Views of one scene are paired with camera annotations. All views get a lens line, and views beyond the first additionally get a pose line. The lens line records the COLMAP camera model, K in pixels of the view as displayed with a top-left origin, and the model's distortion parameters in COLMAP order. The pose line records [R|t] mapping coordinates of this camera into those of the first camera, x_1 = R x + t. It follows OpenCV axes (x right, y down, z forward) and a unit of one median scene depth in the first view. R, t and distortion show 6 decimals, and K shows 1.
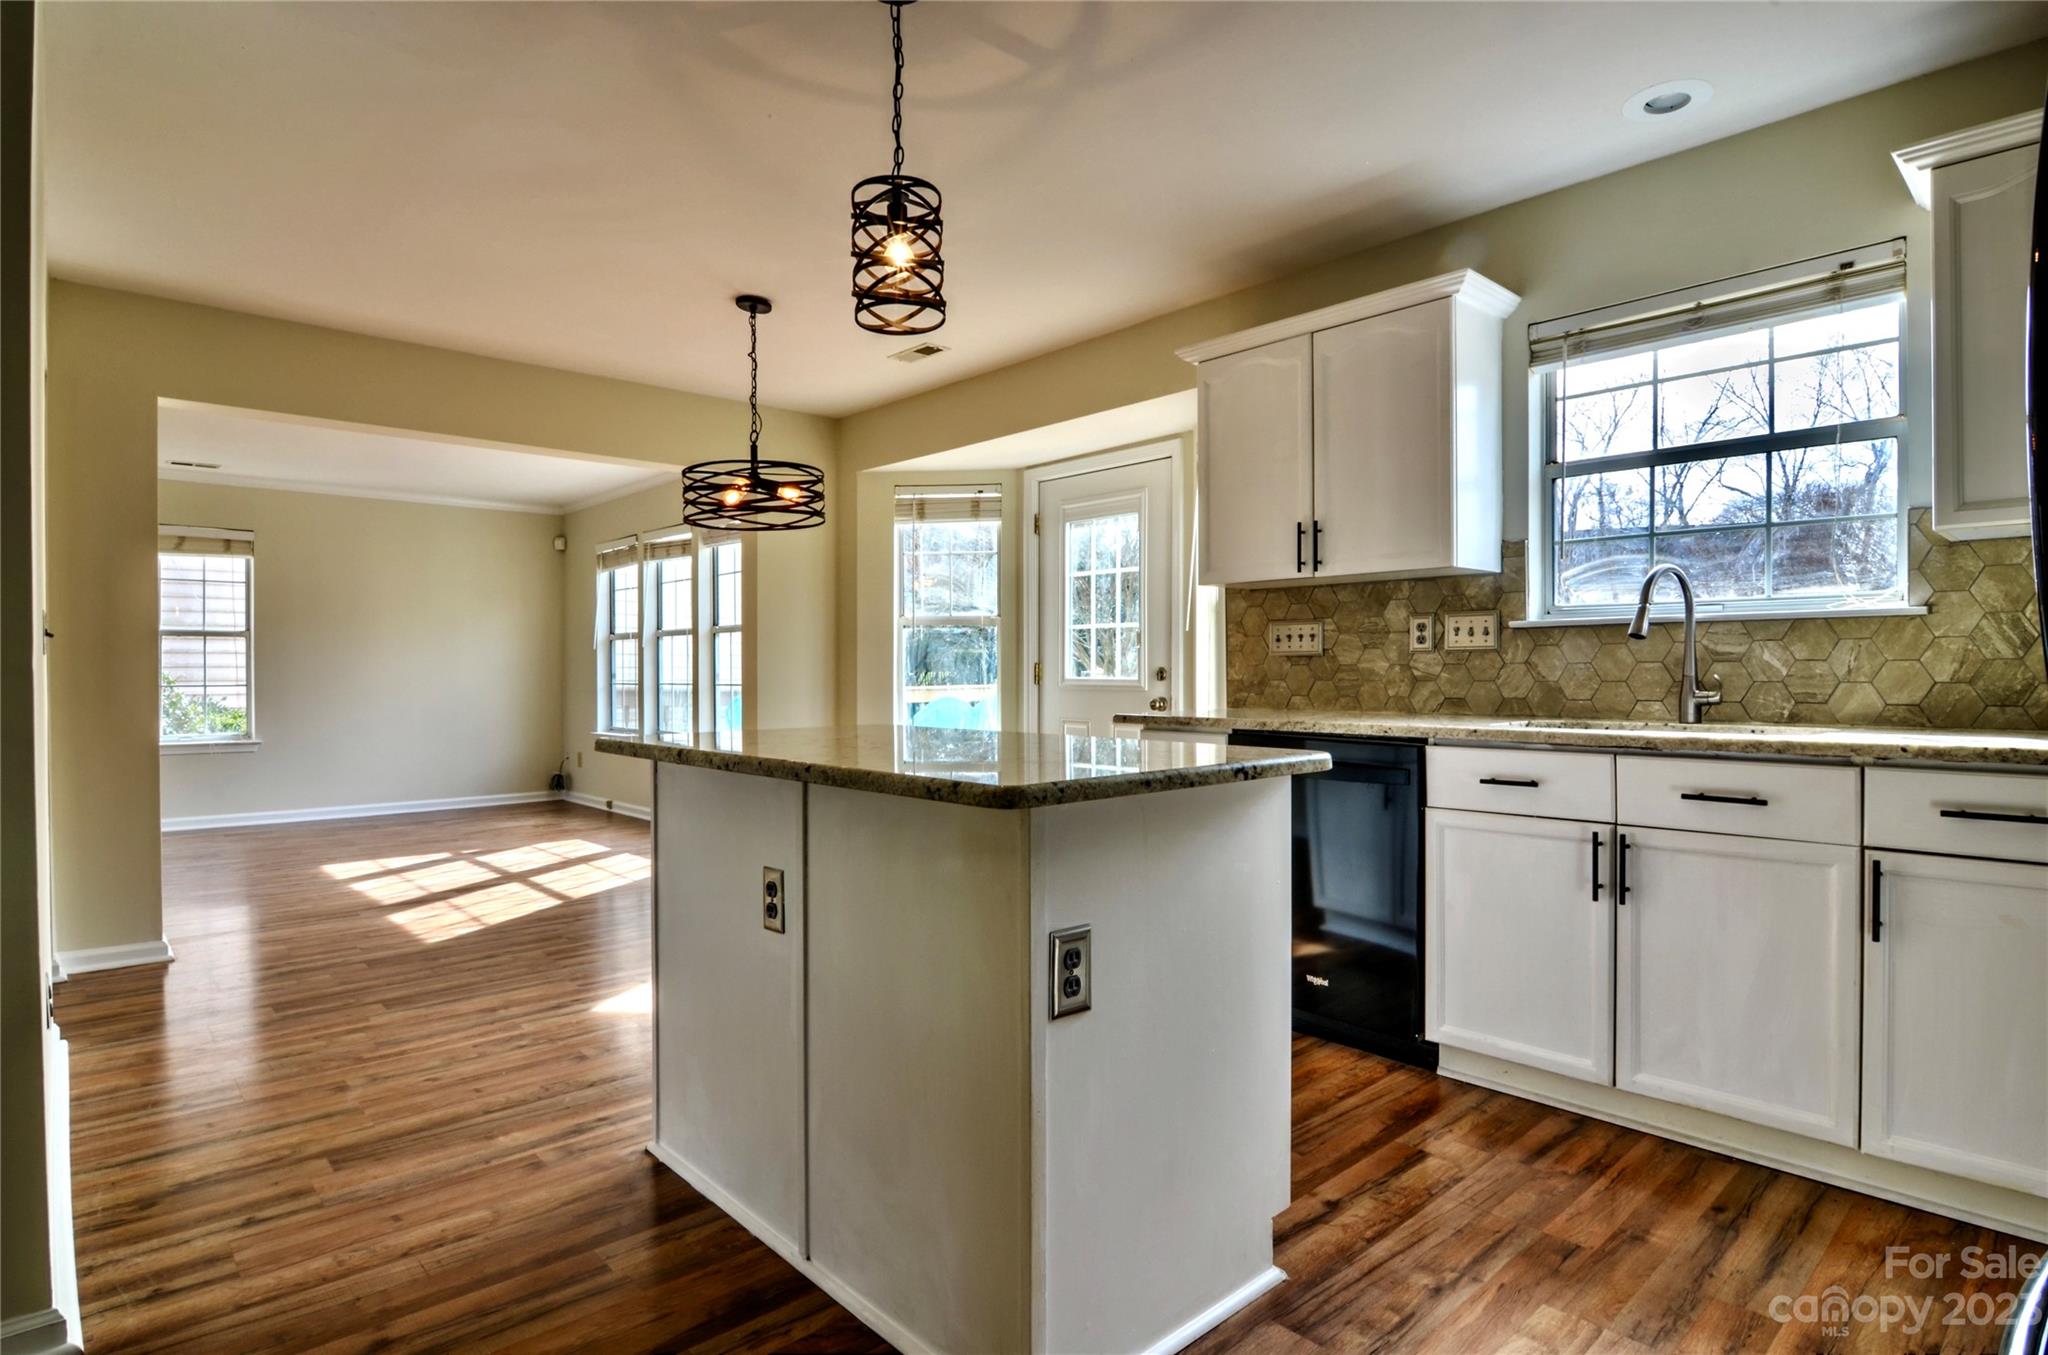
lens RADIAL K [[1068.2, 0, 1016.1], [0, 1068.2, 670.8], [0, 0, 1]] dist [-0.001595, -0.000410]
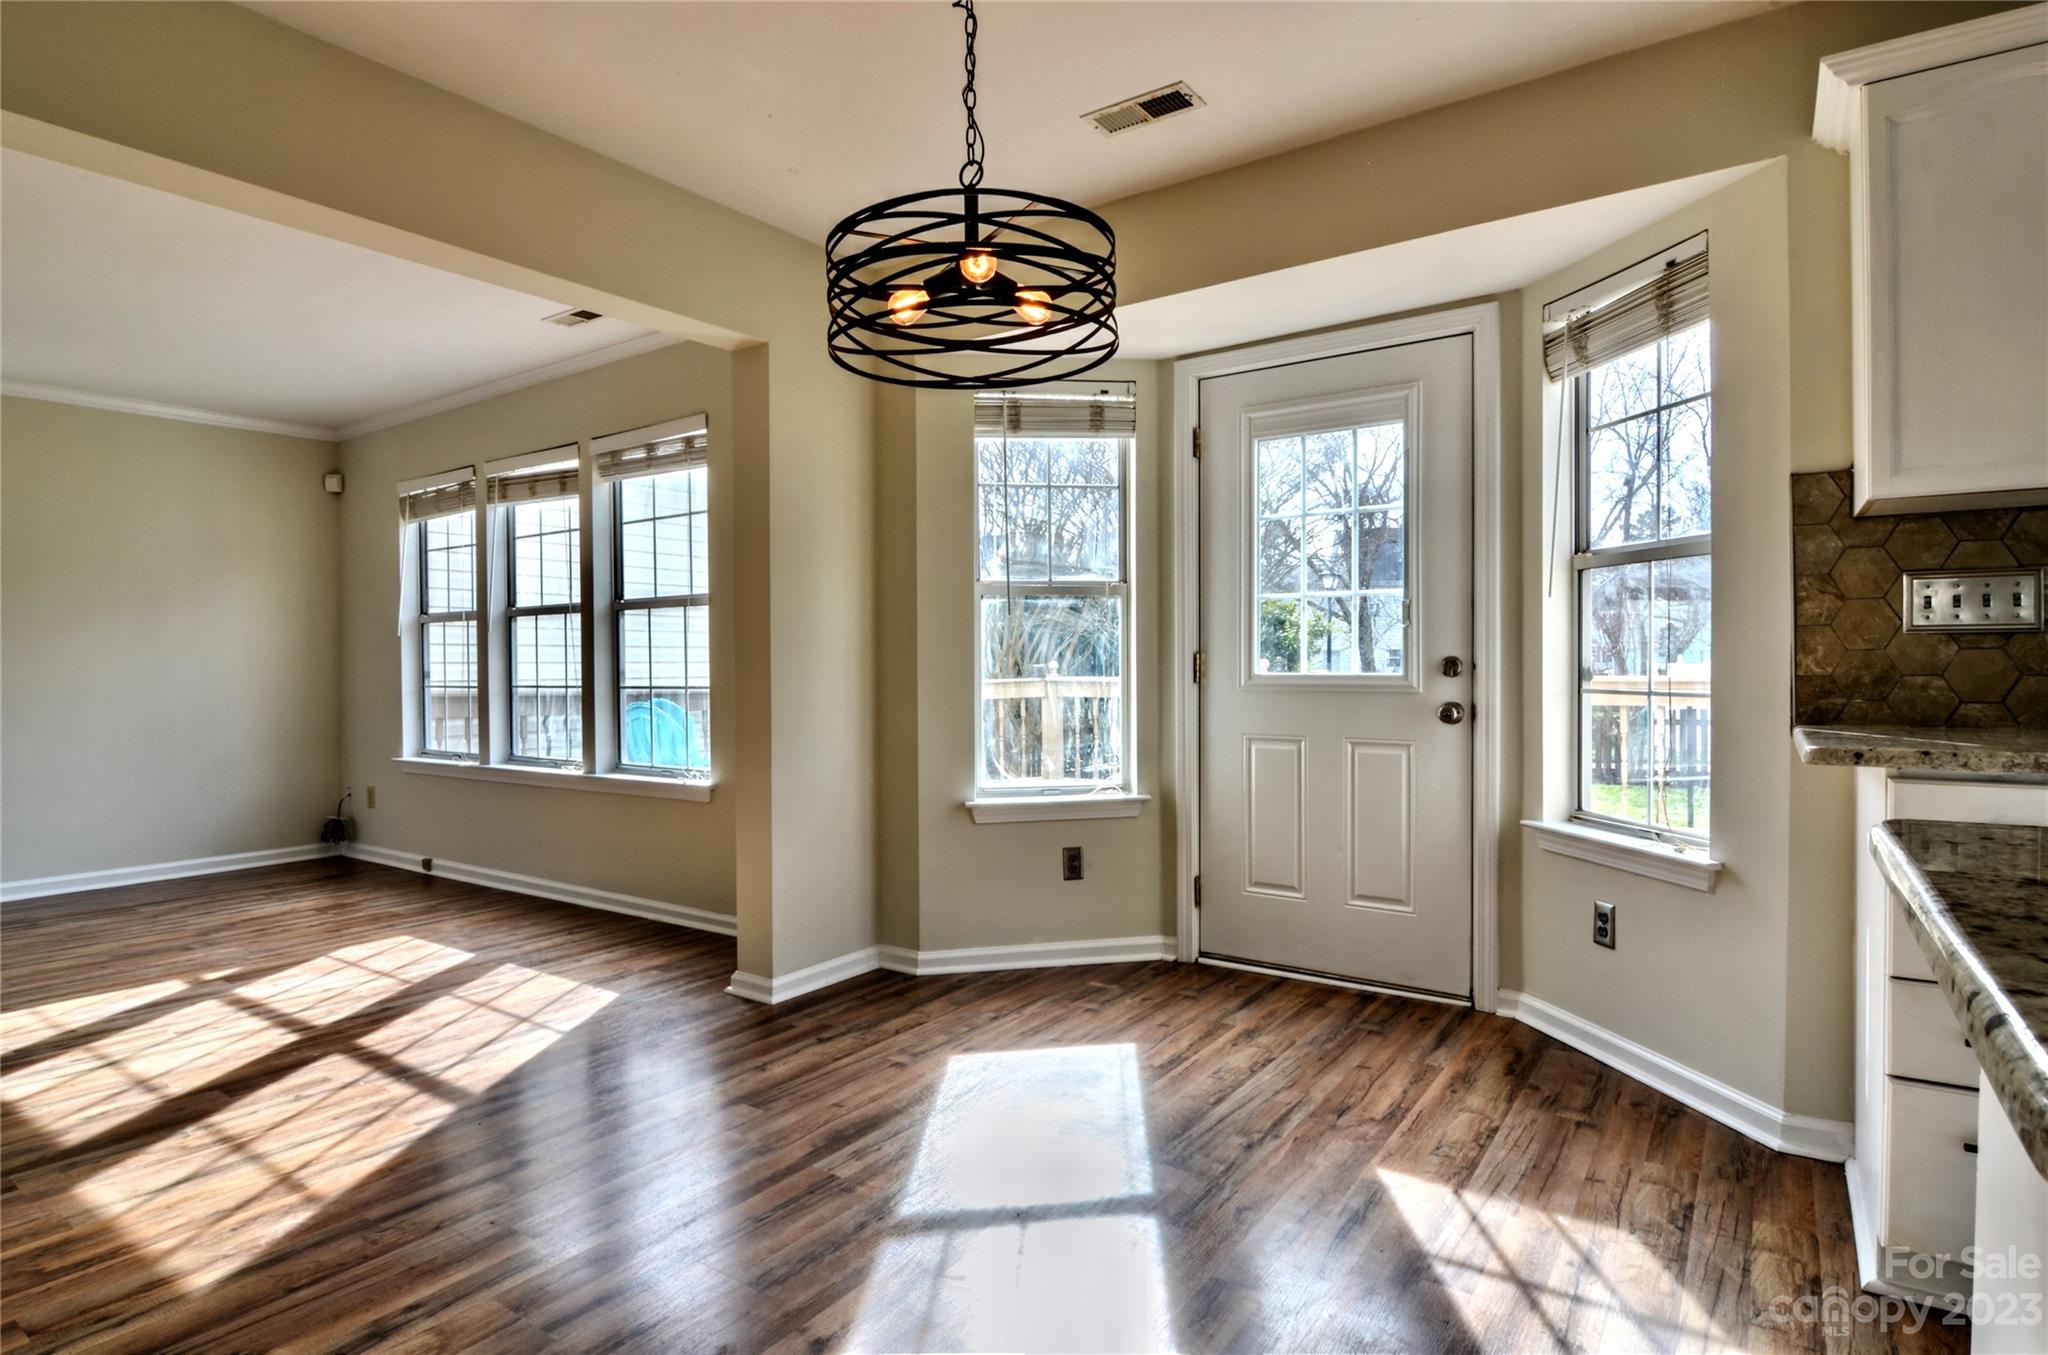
lens RADIAL K [[1071.6, 0, 1028.8], [0, 1071.6, 672.2], [0, 0, 1]] dist [-0.012588, -0.001048]
pose [[0.974993, -0.007232, 0.222116, -0.222227], [0.005709, 0.999956, 0.007494, -0.000042], [-0.222161, -0.006039, 0.974991, 0.357516]]
